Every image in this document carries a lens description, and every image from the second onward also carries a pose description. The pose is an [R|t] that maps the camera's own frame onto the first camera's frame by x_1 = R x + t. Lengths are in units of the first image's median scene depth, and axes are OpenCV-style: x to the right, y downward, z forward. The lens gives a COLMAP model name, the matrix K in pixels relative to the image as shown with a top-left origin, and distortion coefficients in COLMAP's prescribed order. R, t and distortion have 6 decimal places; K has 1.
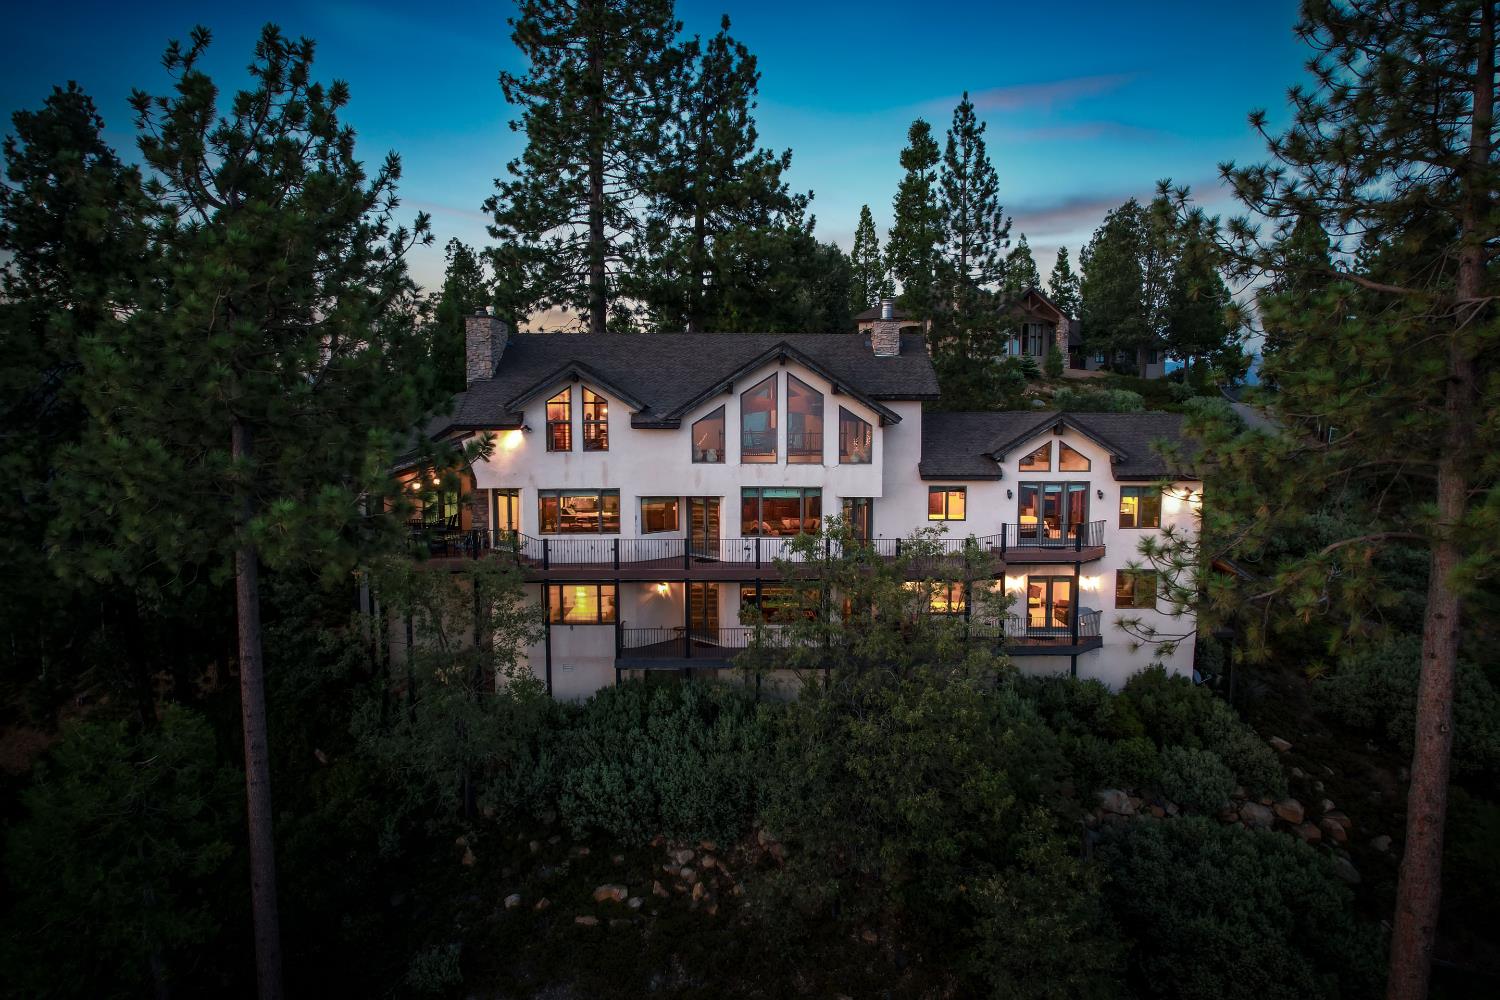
lens RADIAL K [[950.7, 0, 776.7], [0, 950.7, 481.5], [0, 0, 1]] dist [-0.038835, 0.000530]
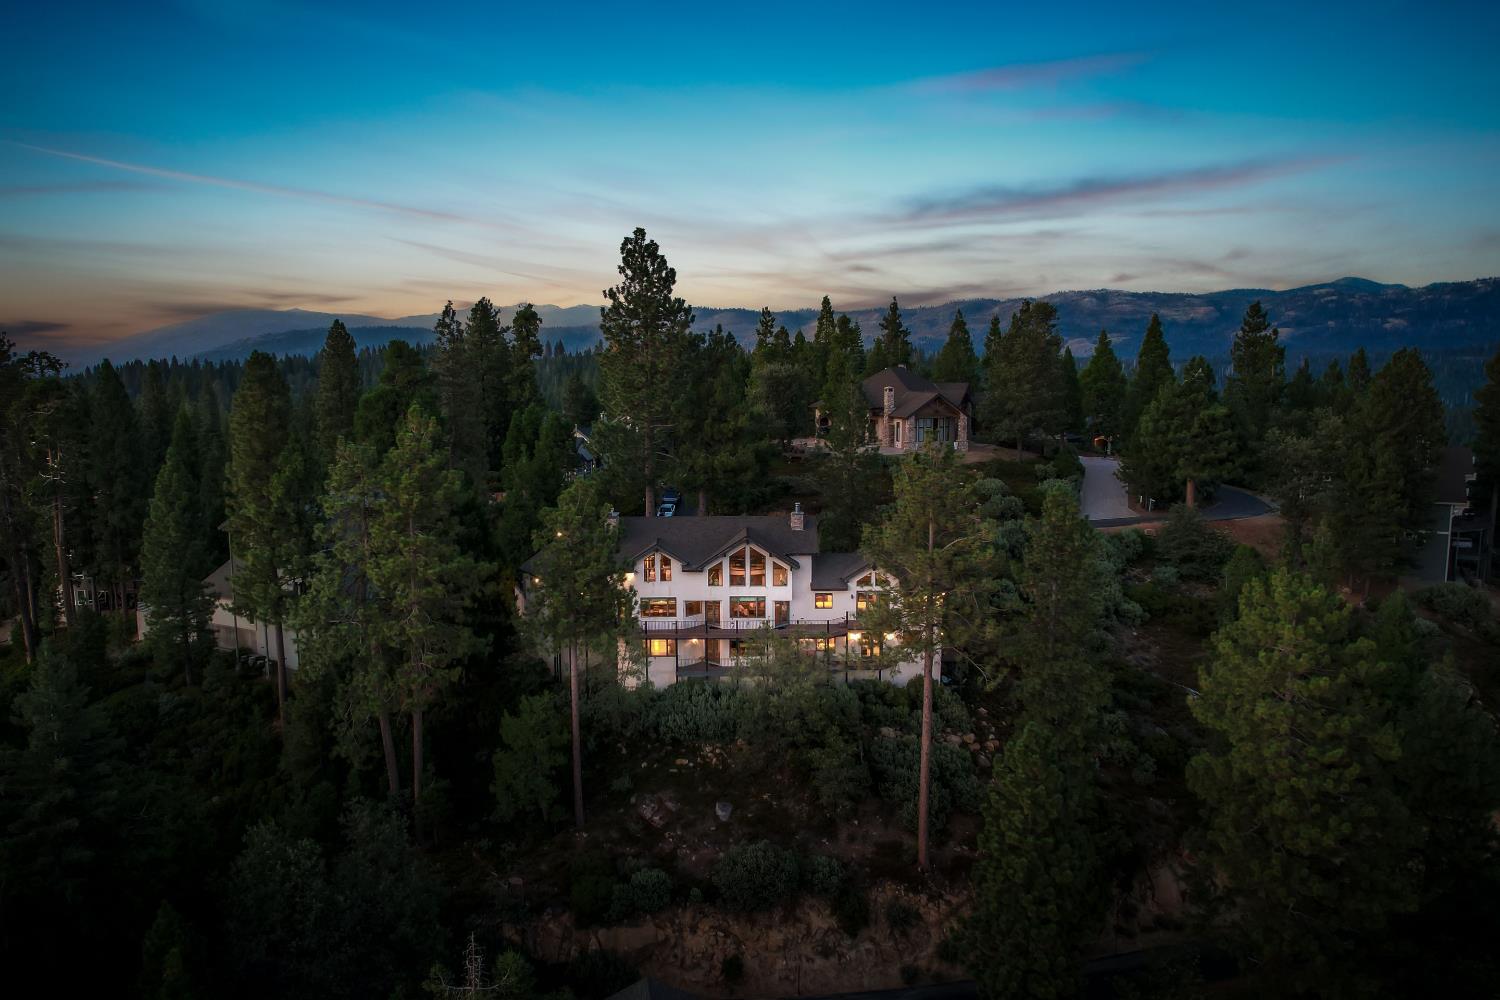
lens RADIAL K [[960.4, 0, 750.0], [0, 960.4, 500.0], [0, 0, 1]] dist [-0.043447, 0.000239]
pose [[0.999942, -0.002148, -0.010520, 0.036159], [0.002402, 0.999704, 0.024218, -0.285882], [0.010465, -0.024241, 0.999651, -1.314262]]
